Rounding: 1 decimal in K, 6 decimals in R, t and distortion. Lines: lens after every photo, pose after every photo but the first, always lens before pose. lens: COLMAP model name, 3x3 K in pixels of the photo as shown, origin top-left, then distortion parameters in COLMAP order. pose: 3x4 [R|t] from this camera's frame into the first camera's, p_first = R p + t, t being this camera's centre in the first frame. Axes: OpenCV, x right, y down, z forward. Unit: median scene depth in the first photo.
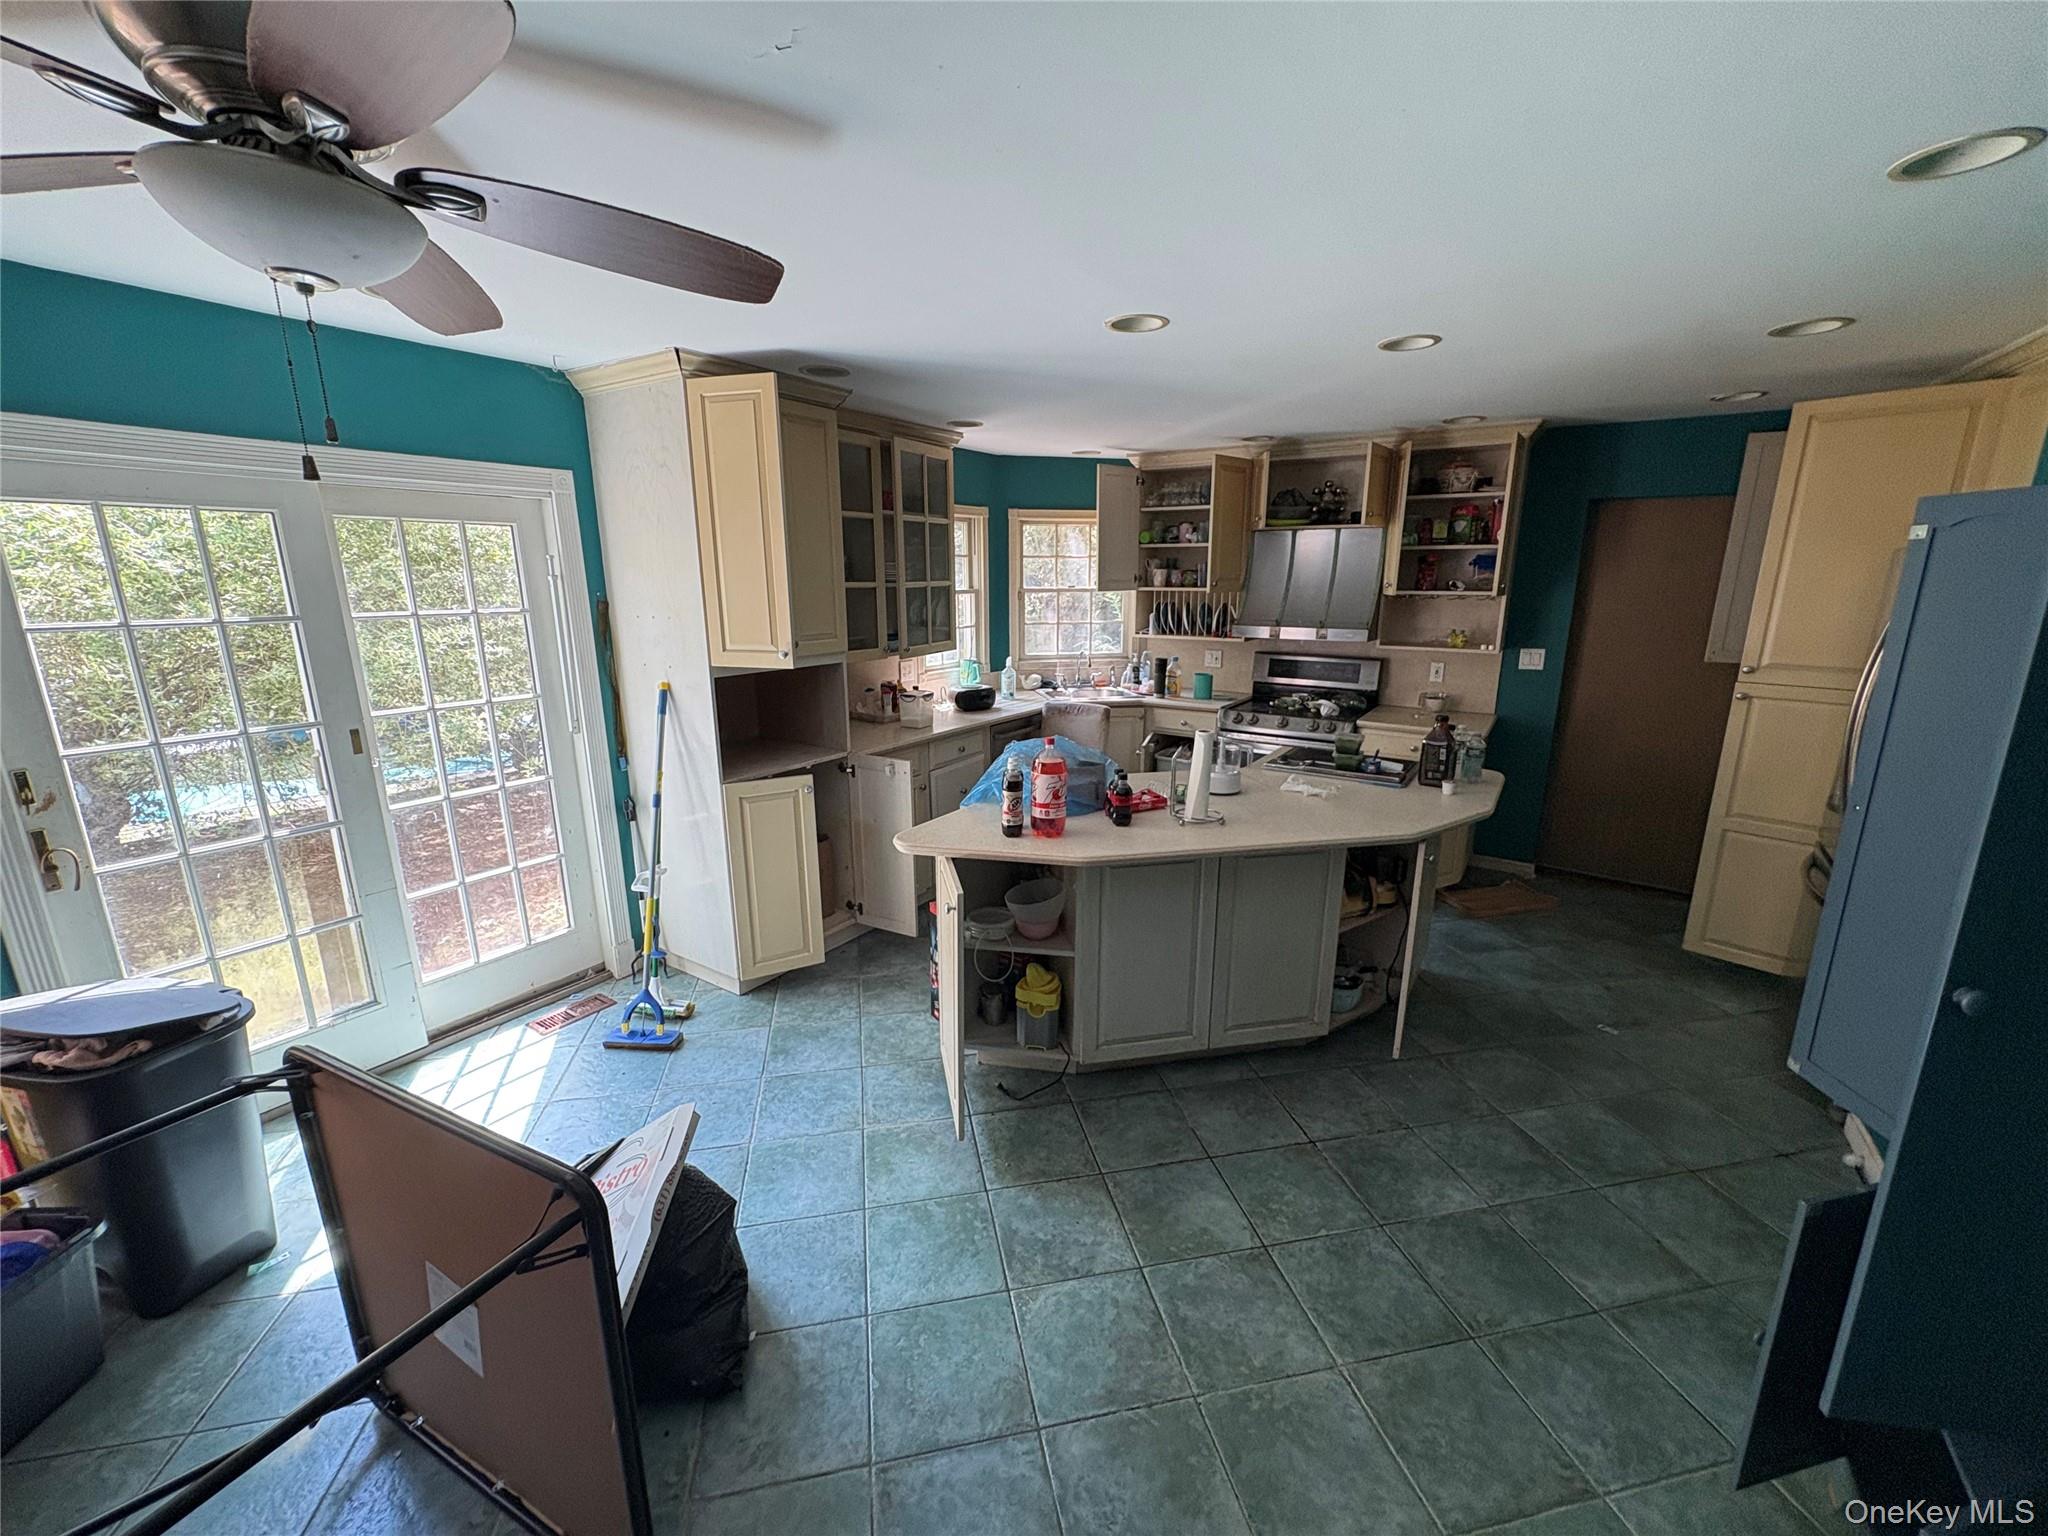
lens RADIAL K [[813.2, 0, 1024.3], [0, 813.2, 767.8], [0, 0, 1]] dist [0.002697, -0.000276]
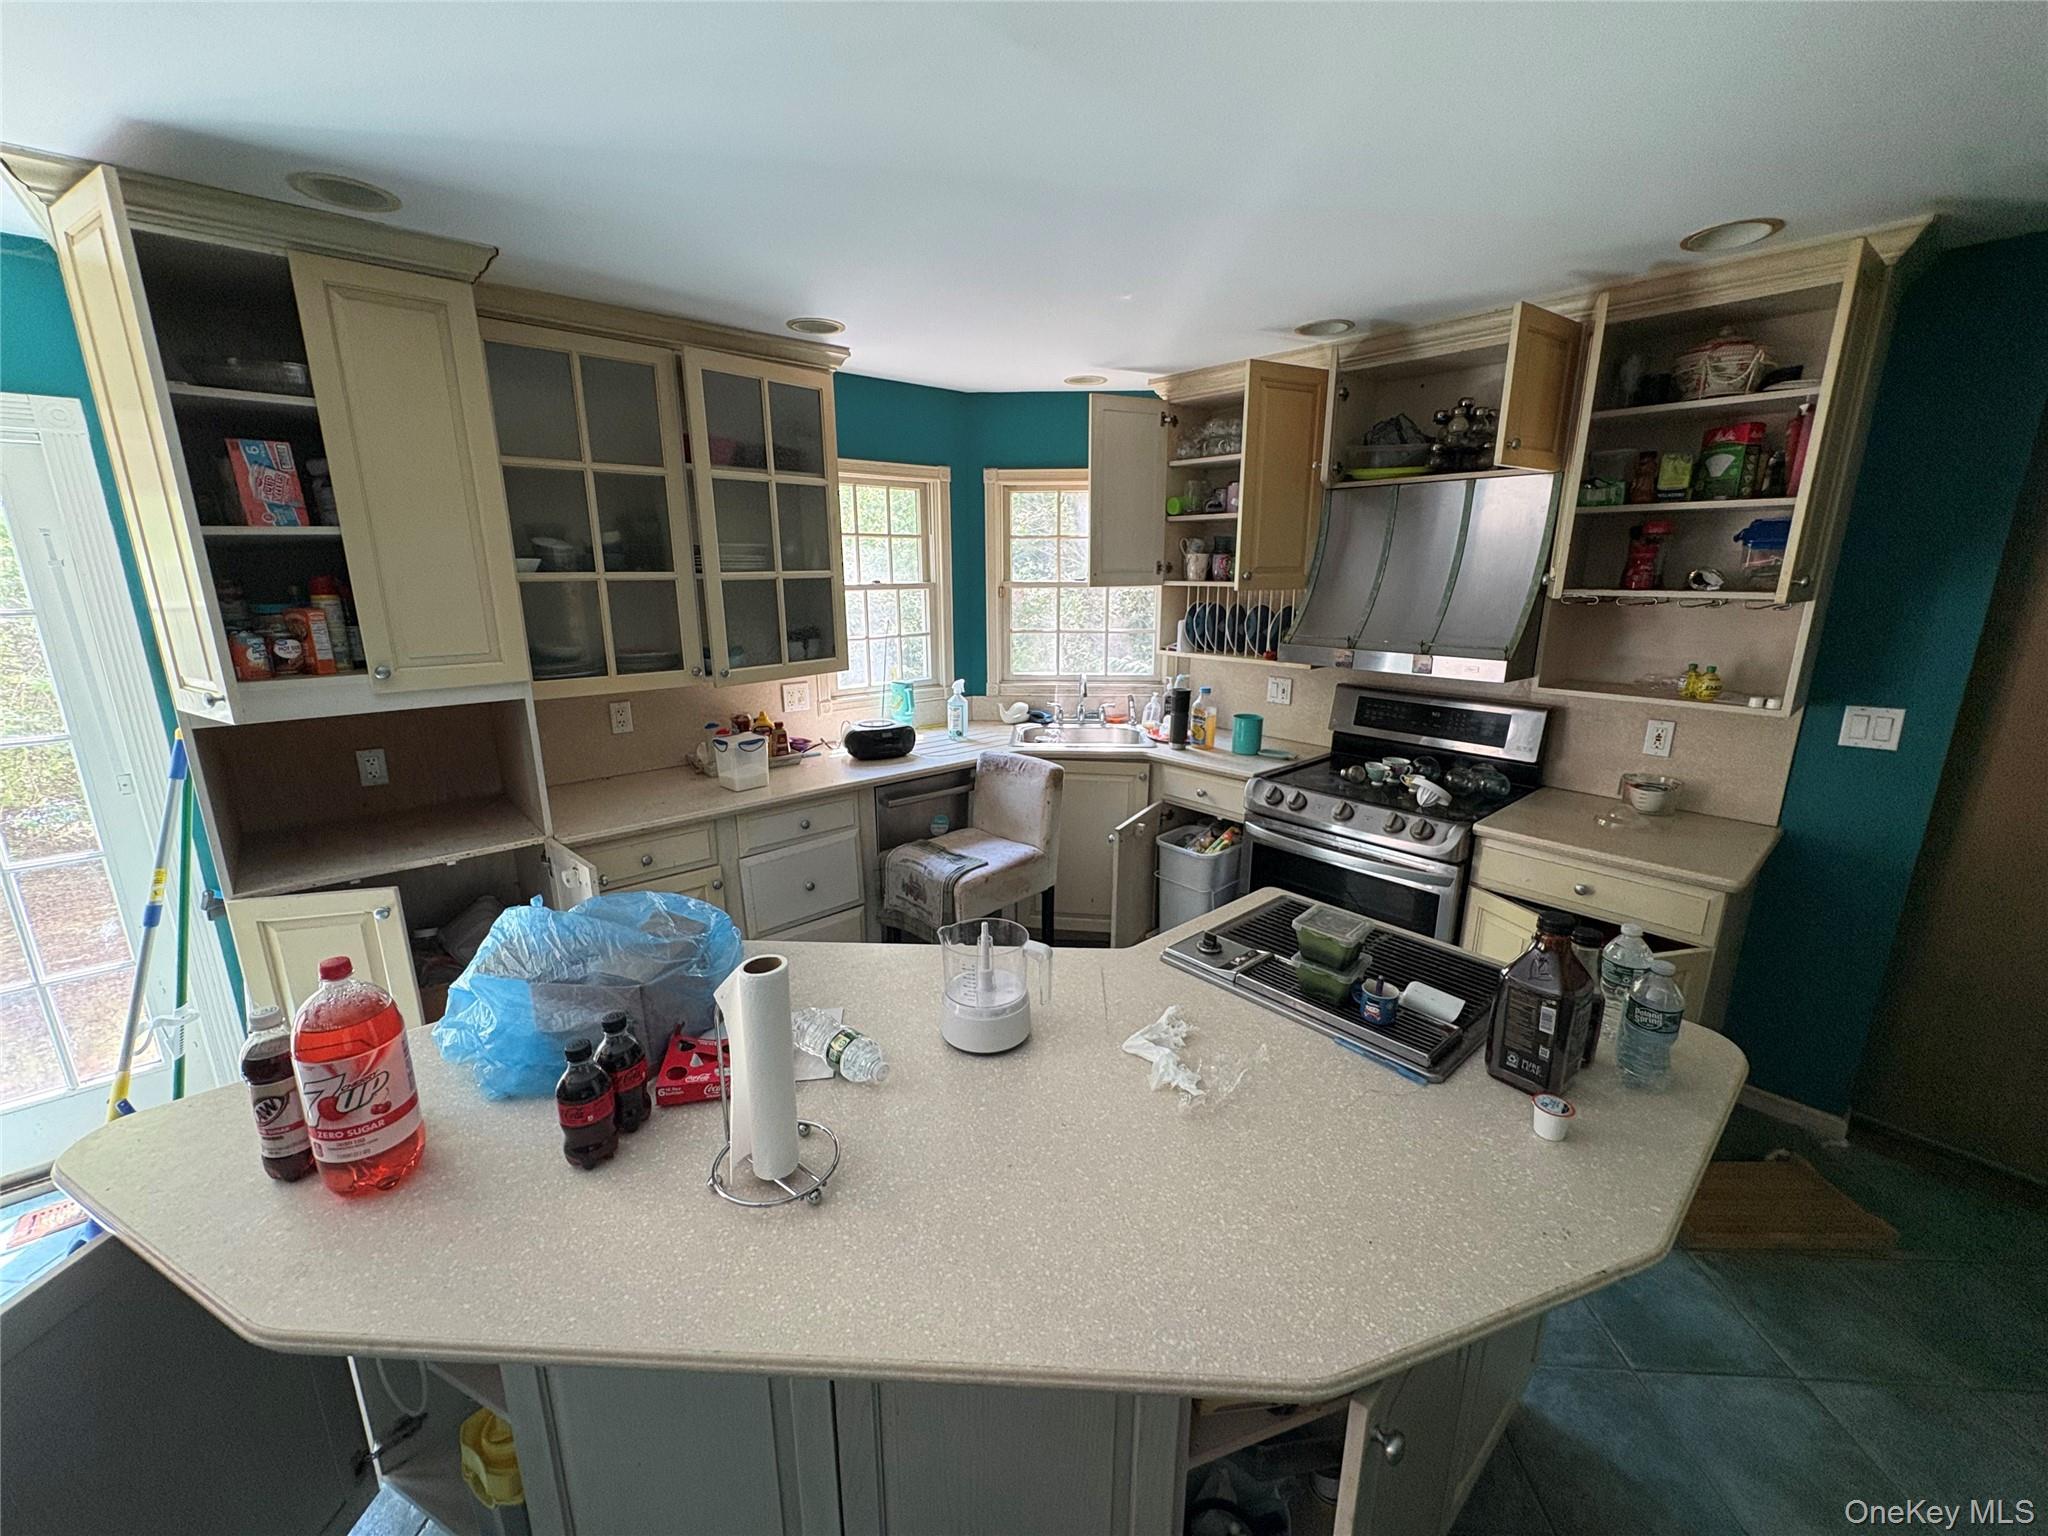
lens RADIAL K [[813.2, 0, 1024.1], [0, 813.2, 767.3], [0, 0, 1]] dist [0.002697, -0.000276]
pose [[0.965906, 0.061215, -0.251551, 0.236598], [-0.058776, 0.998123, 0.017208, -0.083361], [0.252132, -0.001836, 0.967691, 0.365987]]
